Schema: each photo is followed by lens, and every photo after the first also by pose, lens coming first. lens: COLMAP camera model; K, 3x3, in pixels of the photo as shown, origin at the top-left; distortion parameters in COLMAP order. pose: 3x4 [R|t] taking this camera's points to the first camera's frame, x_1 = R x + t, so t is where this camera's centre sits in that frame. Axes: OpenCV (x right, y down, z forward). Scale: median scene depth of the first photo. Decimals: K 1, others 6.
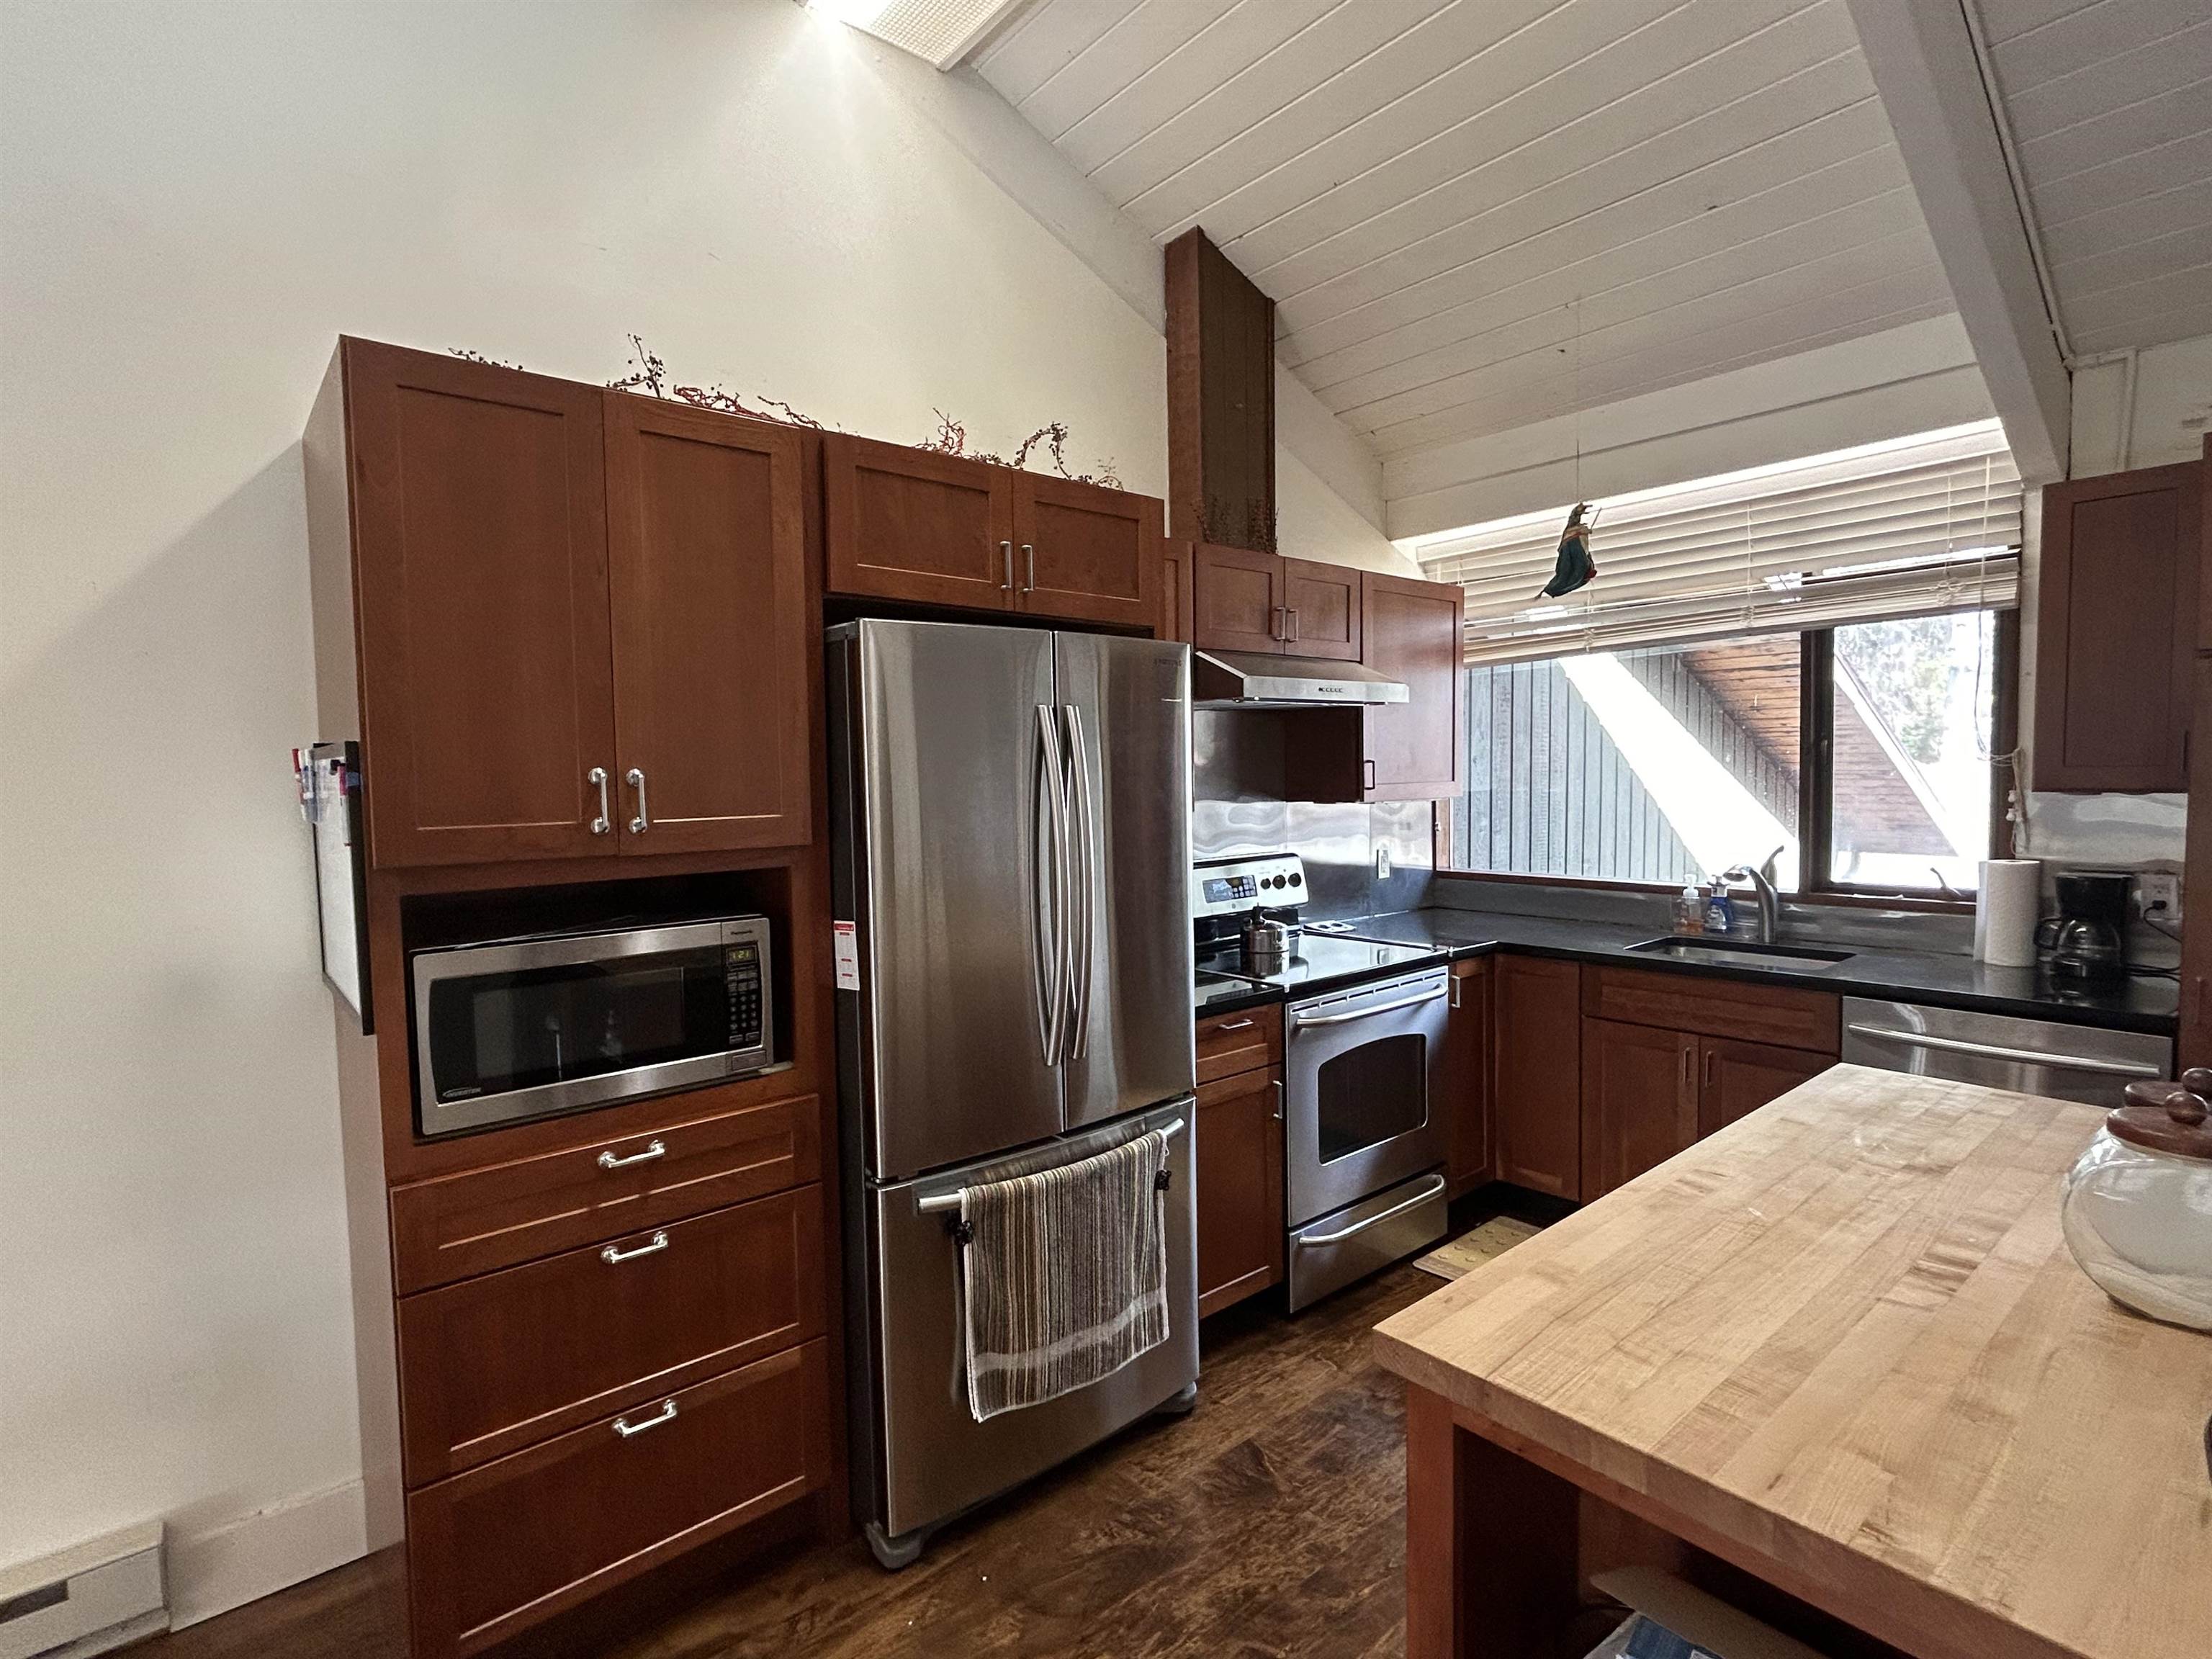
lens RADIAL K [[1062.8, 0, 1106.0], [0, 1062.8, 829.5], [0, 0, 1]] dist [-0.002712, -0.000248]
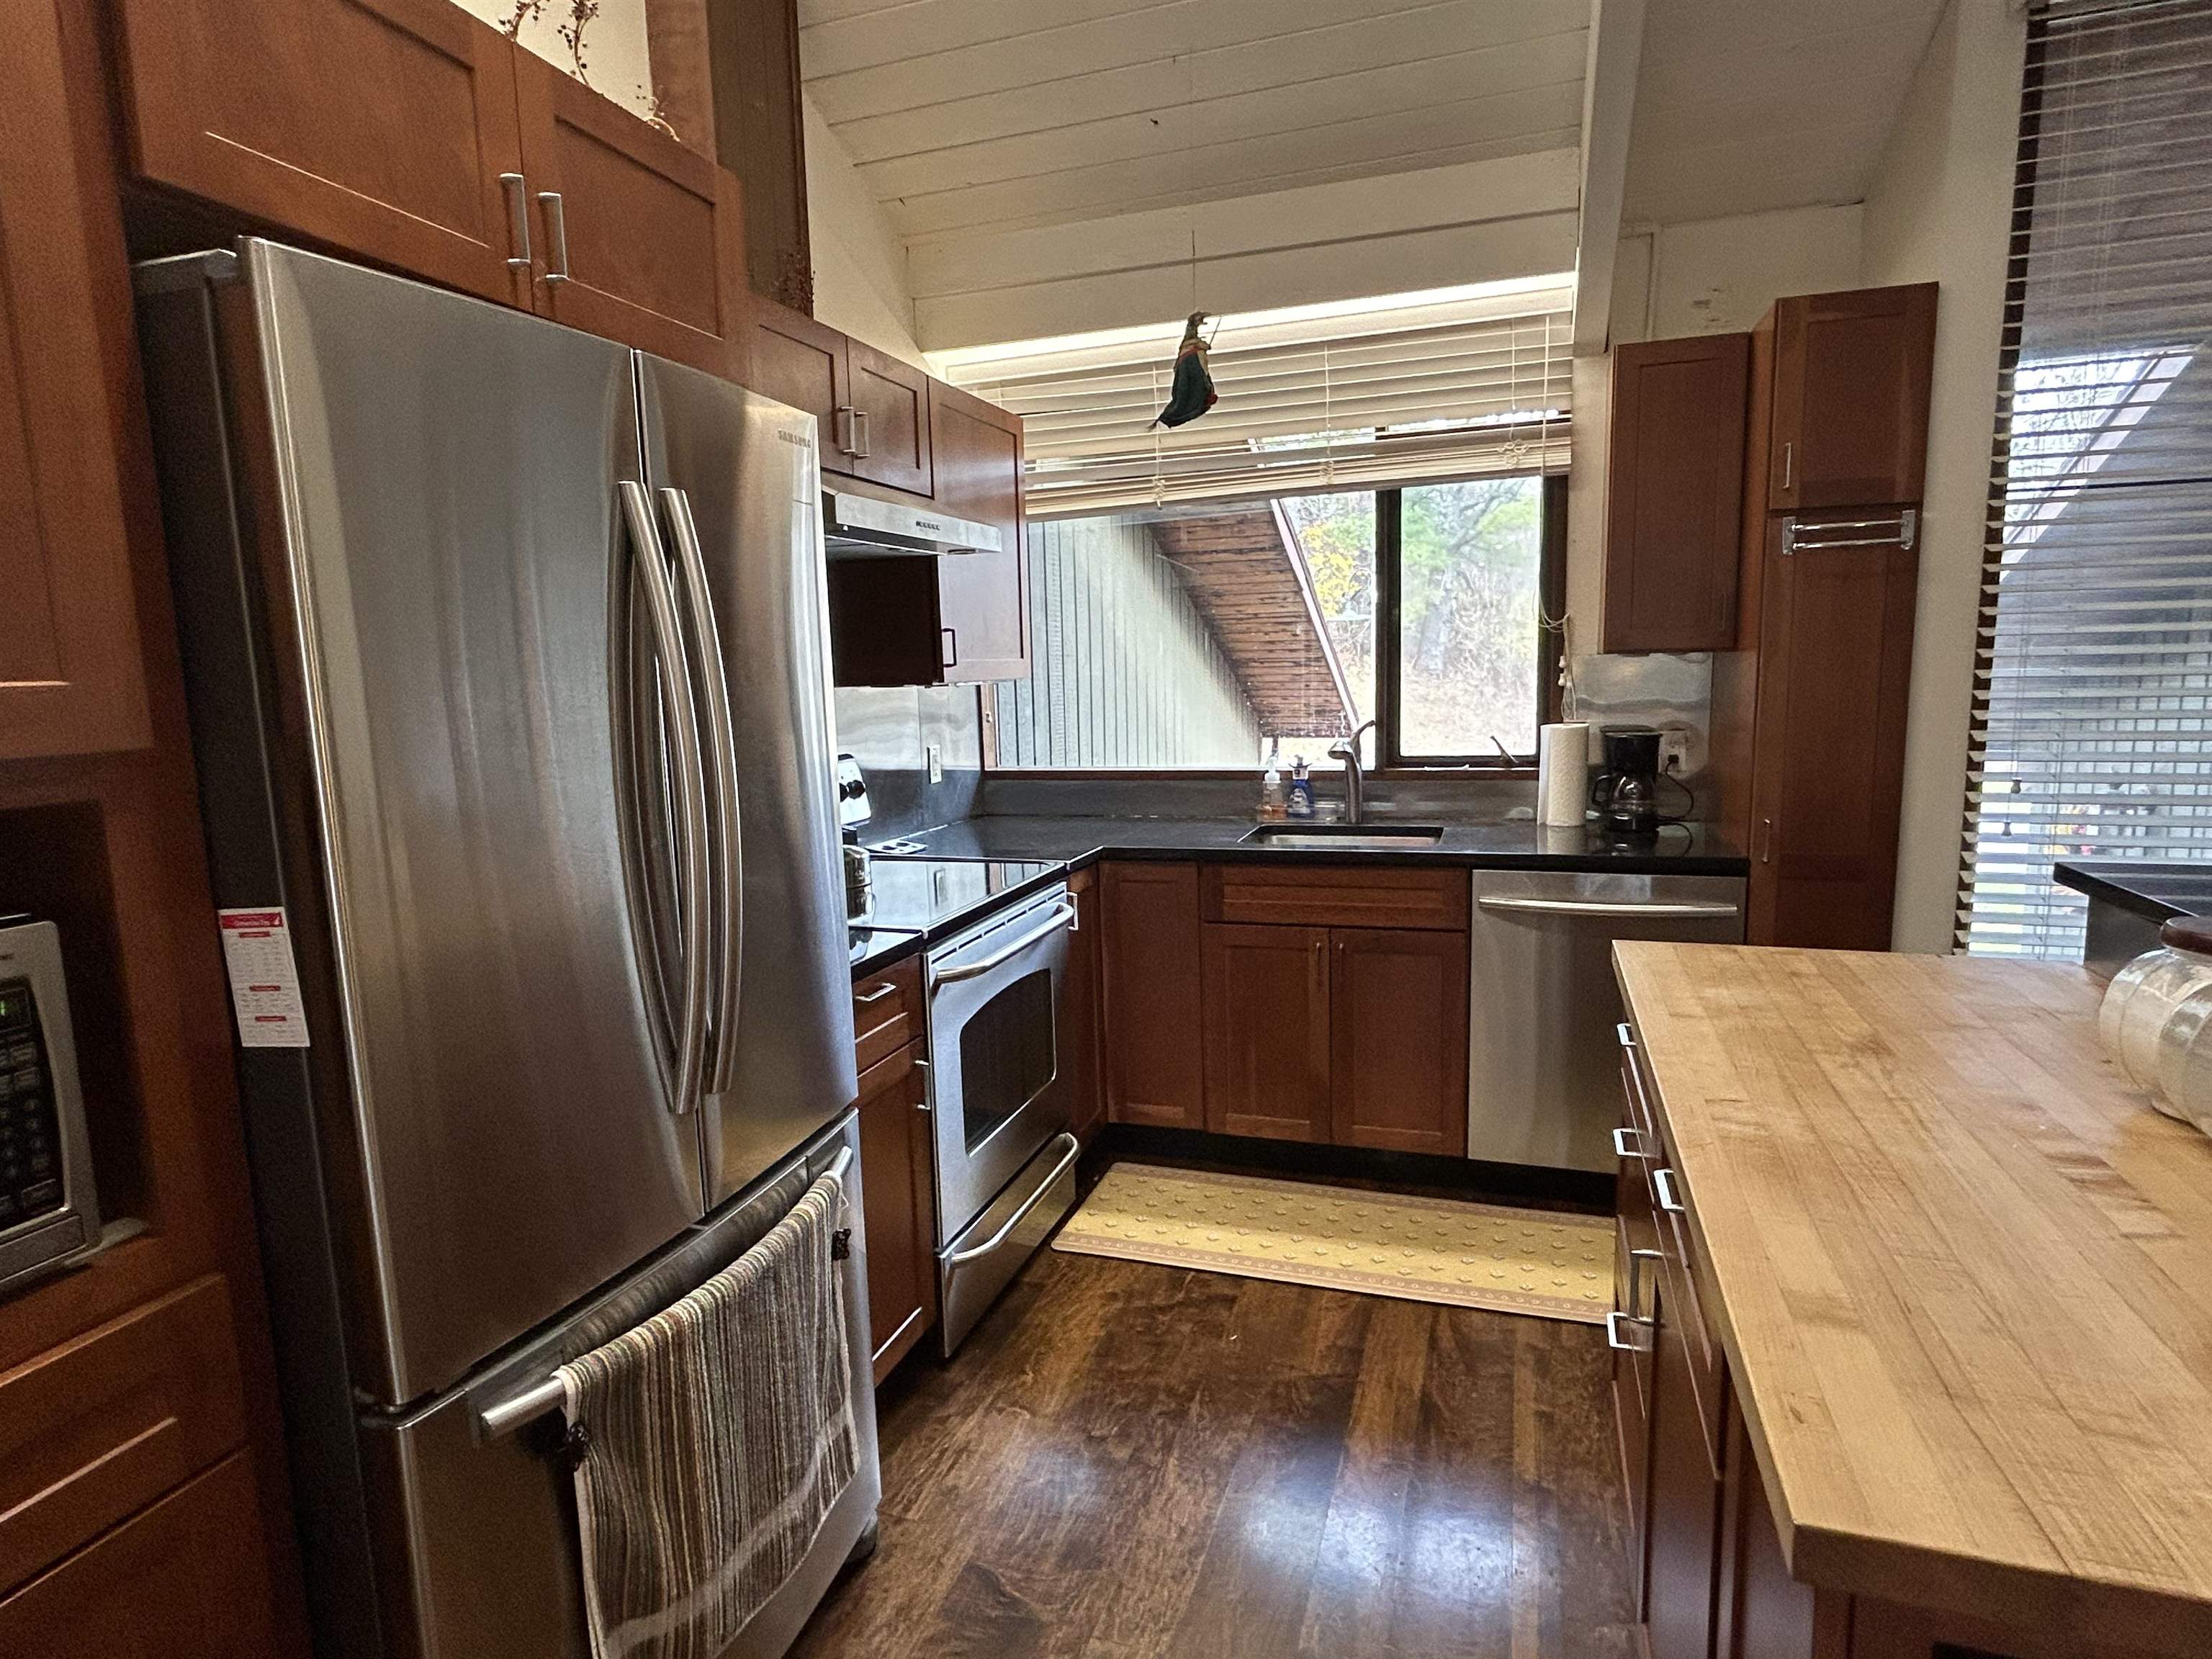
lens RADIAL K [[1186.4, 0, 1106.0], [0, 1186.4, 829.5], [0, 0, 1]] dist [-0.009845, 0.001619]
pose [[0.863338, -0.079470, 0.498329, -0.115311], [0.042476, 0.995461, 0.085161, 0.014541], [-0.502835, -0.052356, 0.862795, 0.231079]]
